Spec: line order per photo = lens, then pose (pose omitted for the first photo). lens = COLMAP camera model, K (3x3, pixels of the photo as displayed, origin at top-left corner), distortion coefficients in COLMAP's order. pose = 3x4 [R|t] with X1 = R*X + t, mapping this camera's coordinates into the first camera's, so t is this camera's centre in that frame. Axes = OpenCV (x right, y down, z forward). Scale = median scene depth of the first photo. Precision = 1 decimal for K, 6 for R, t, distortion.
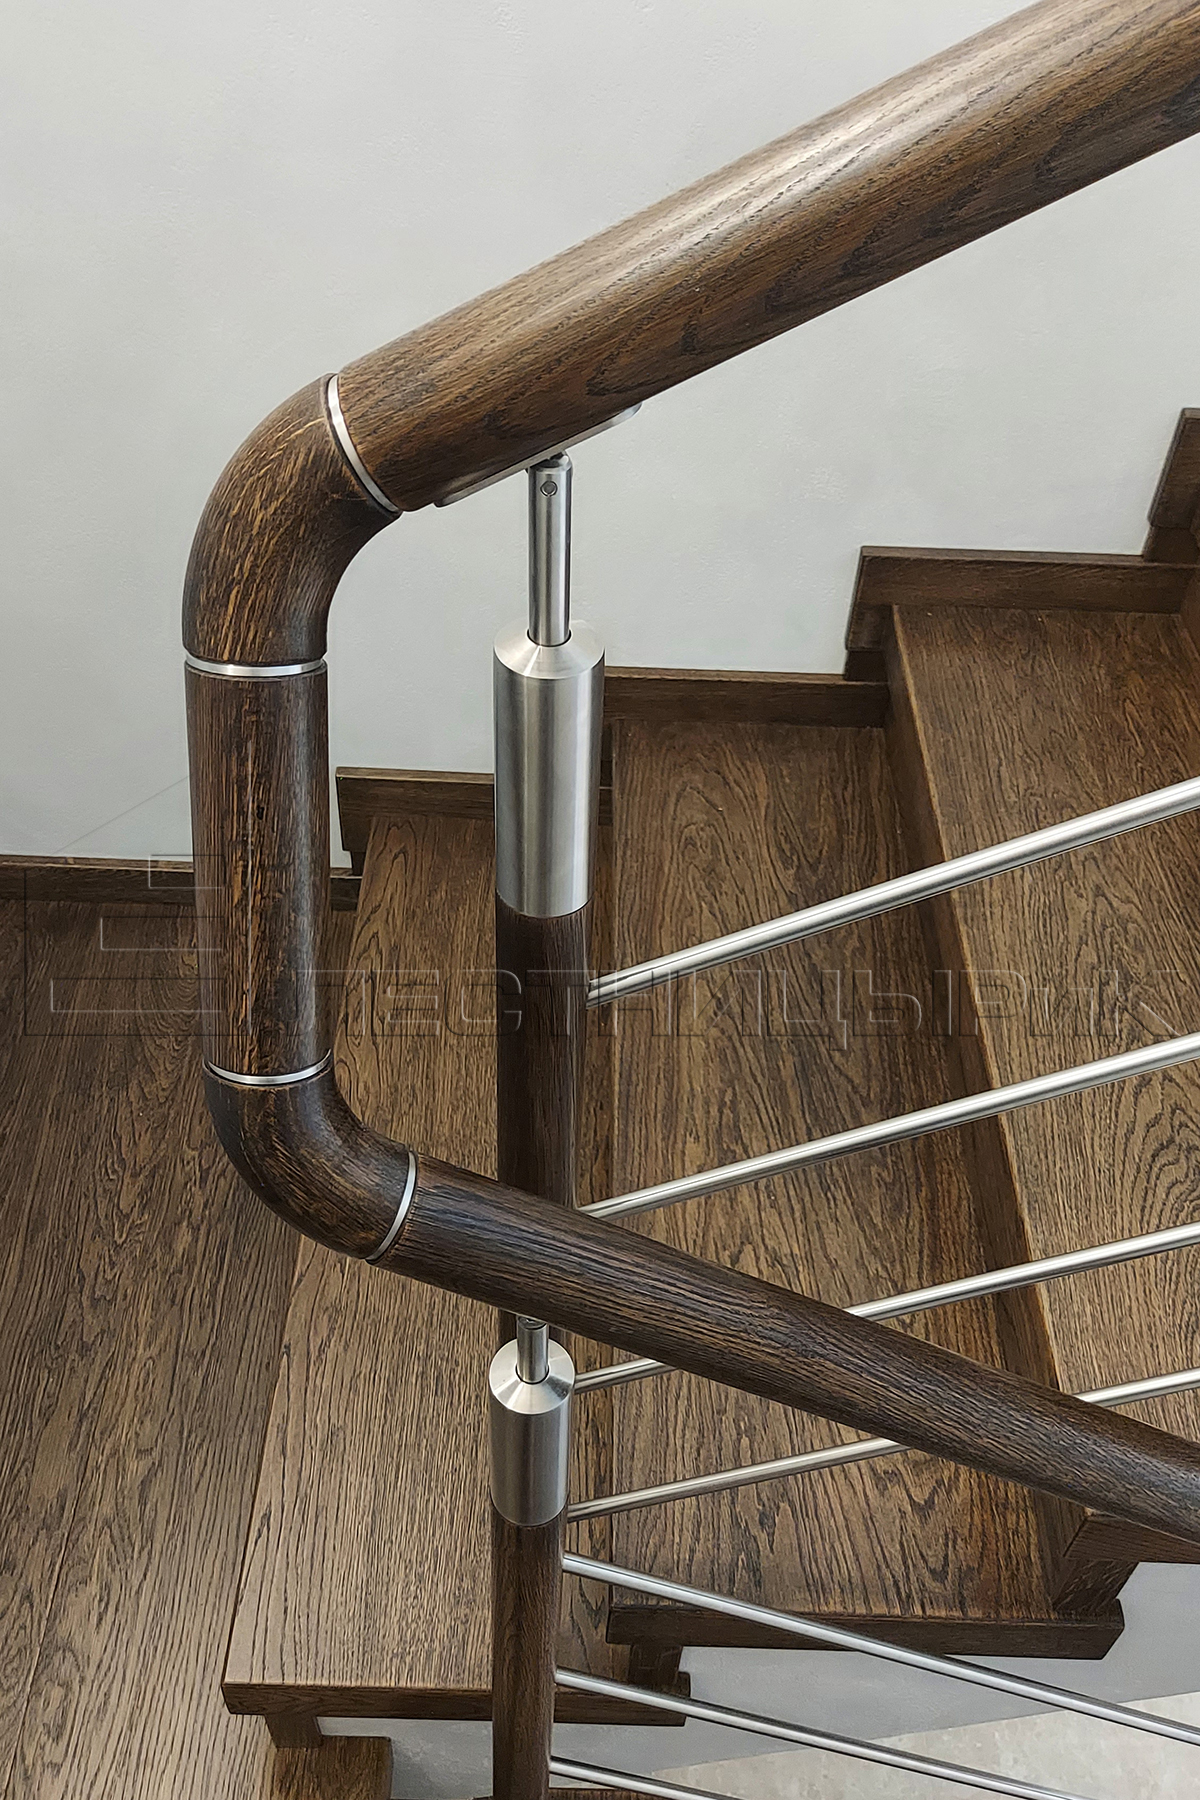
lens RADIAL K [[1571.2, 0, 599.3], [0, 1571.2, 907.0], [0, 0, 1]] dist [0.050833, -0.045812]
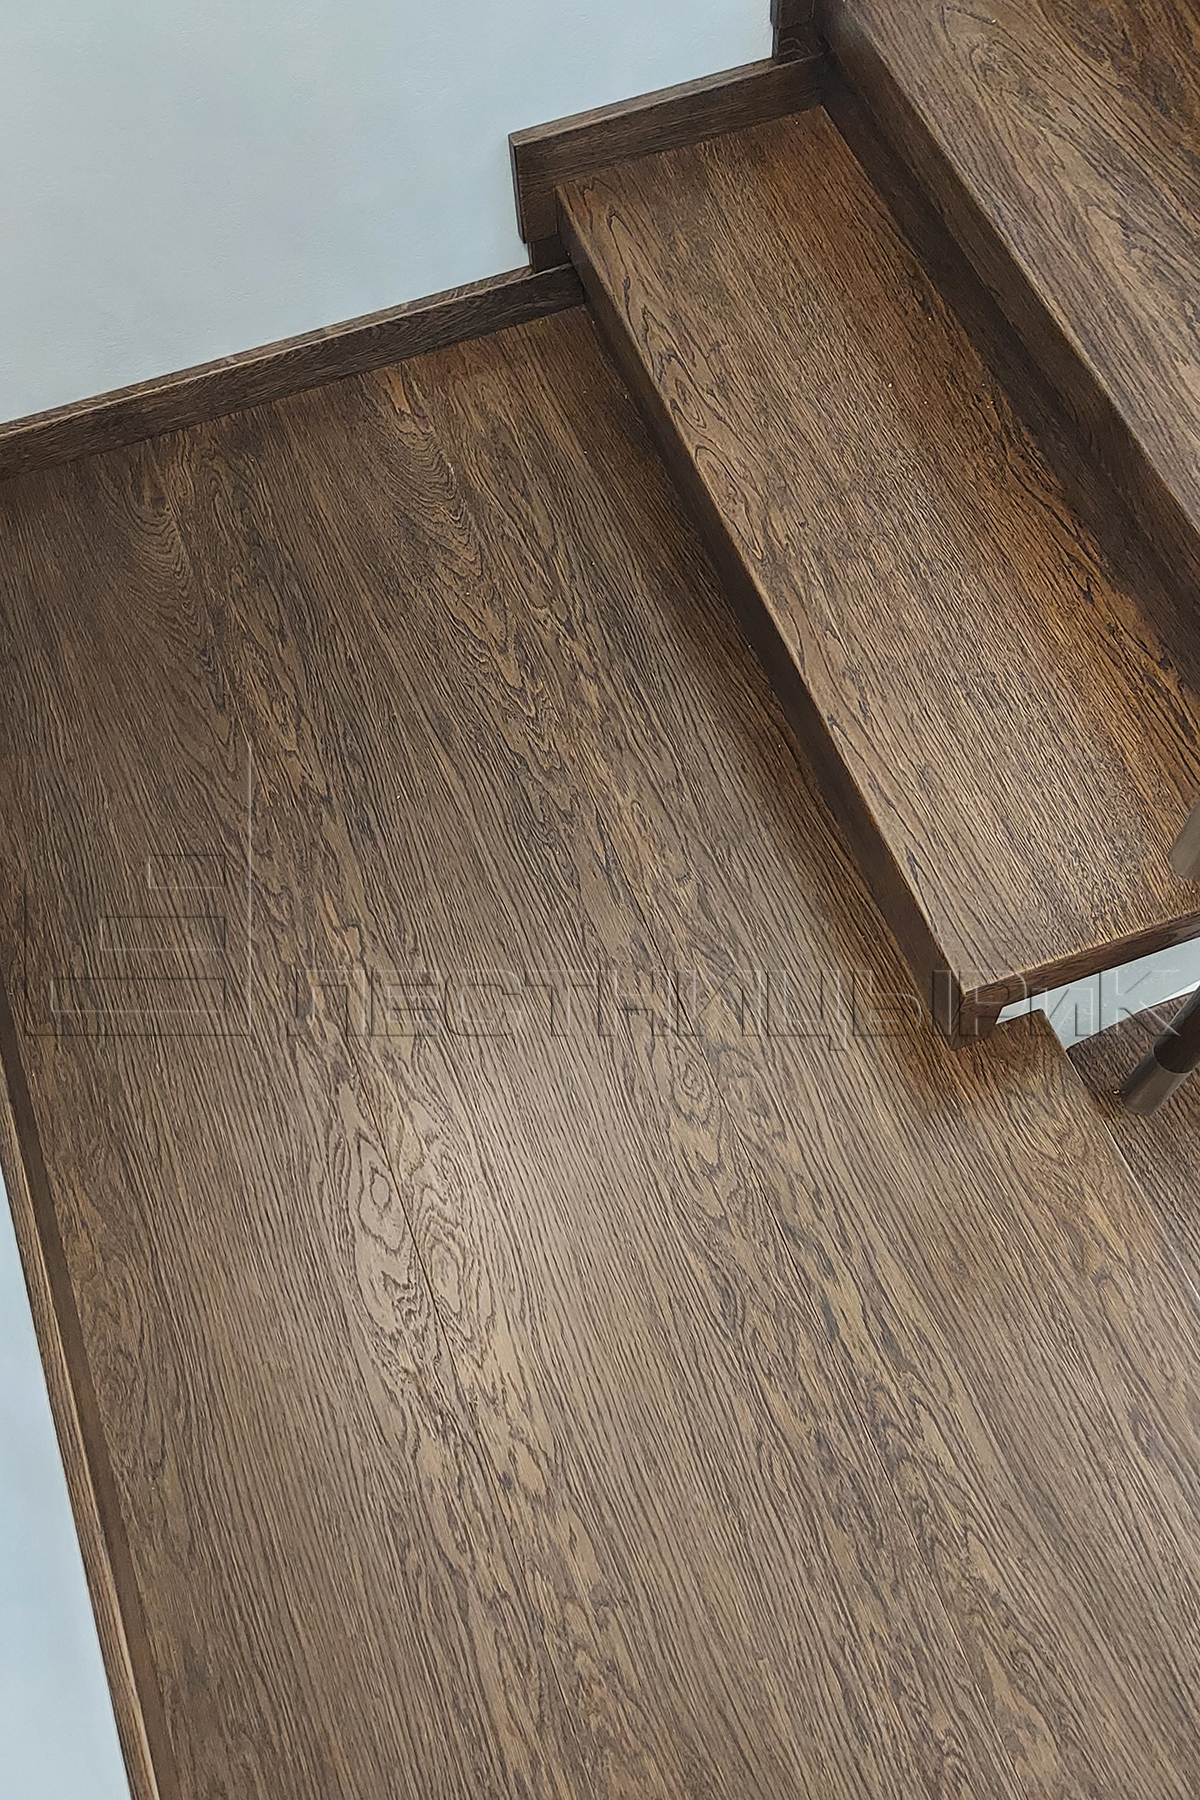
lens RADIAL K [[1571.2, 0, 508.6], [0, 1571.2, 1000.7], [0, 0, 1]] dist [0.050833, -0.045812]
pose [[0.931847, -0.355963, 0.070369, -0.494134], [0.307001, 0.876824, 0.370040, 0.005464], [-0.193422, -0.323217, 0.926347, 0.063075]]
